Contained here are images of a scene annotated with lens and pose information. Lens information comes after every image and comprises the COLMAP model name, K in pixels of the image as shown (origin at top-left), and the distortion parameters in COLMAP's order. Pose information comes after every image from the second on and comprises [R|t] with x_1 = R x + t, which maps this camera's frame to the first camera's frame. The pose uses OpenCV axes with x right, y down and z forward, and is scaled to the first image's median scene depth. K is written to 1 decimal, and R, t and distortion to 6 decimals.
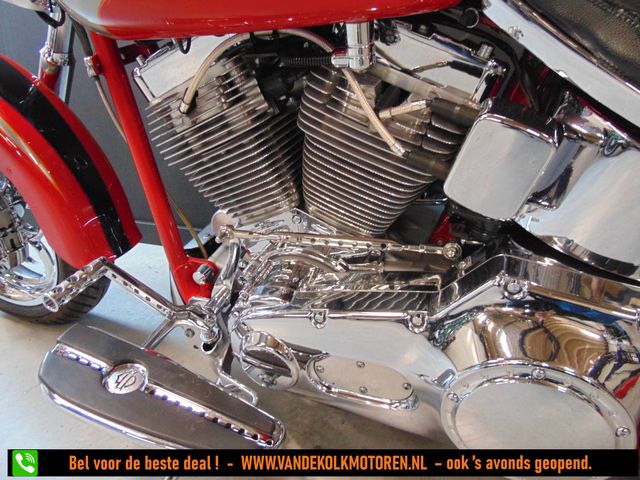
lens RADIAL K [[478.5, 0, 320.0], [0, 478.5, 240.0], [0, 0, 1]] dist [-0.002861, 0.004681]
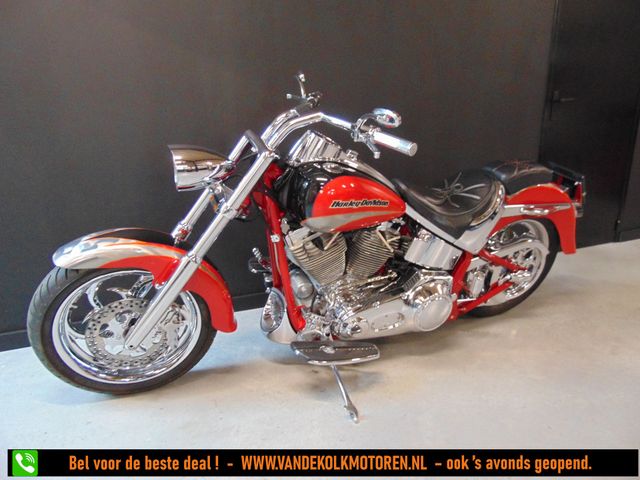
lens RADIAL K [[478.5, 0, 320.0], [0, 478.5, 240.0], [0, 0, 1]] dist [-0.002861, 0.004681]
pose [[0.704441, -0.184633, 0.685327, -2.085836], [0.228730, 0.973114, 0.027056, -0.378274], [-0.671897, 0.137695, 0.727732, -0.983787]]
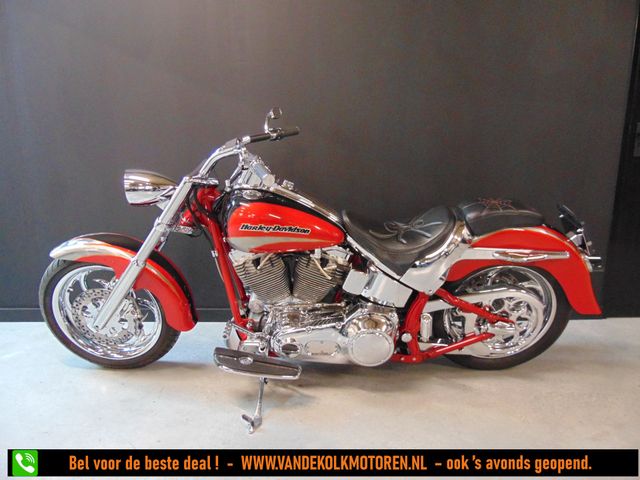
lens RADIAL K [[478.5, 0, 320.0], [0, 478.5, 240.0], [0, 0, 1]] dist [-0.002861, 0.004681]
pose [[0.929787, -0.068395, 0.361688, -0.948404], [0.110590, 0.989096, -0.097257, -0.101075], [-0.351093, 0.130427, 0.927212, -1.890889]]
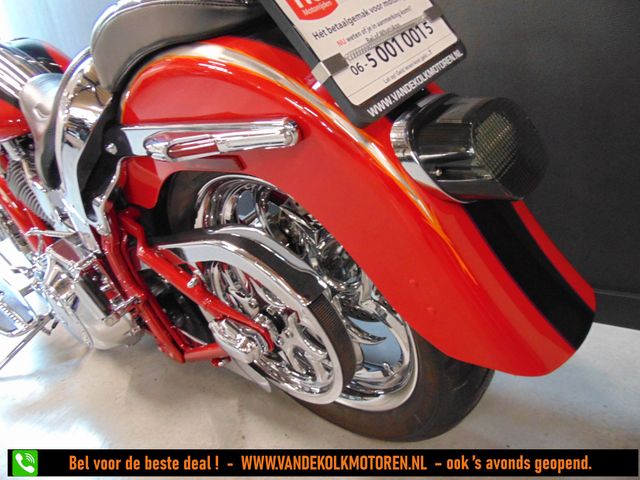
lens RADIAL K [[478.5, 0, 320.0], [0, 478.5, 240.0], [0, 0, 1]] dist [-0.002861, 0.004681]
pose [[0.918485, -0.015978, -0.395134, 1.782328], [0.016953, 0.999856, -0.001026, 0.047748], [0.395093, -0.005756, 0.918623, -0.434207]]
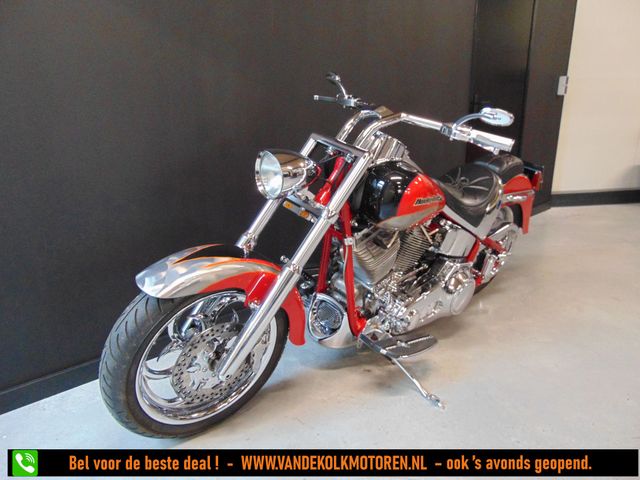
lens RADIAL K [[478.5, 0, 320.0], [0, 478.5, 240.0], [0, 0, 1]] dist [-0.002861, 0.004681]
pose [[0.419340, -0.236570, 0.876464, -2.775626], [0.299547, 0.947437, 0.112409, -0.708574], [-0.856986, 0.215404, 0.468162, -0.014608]]
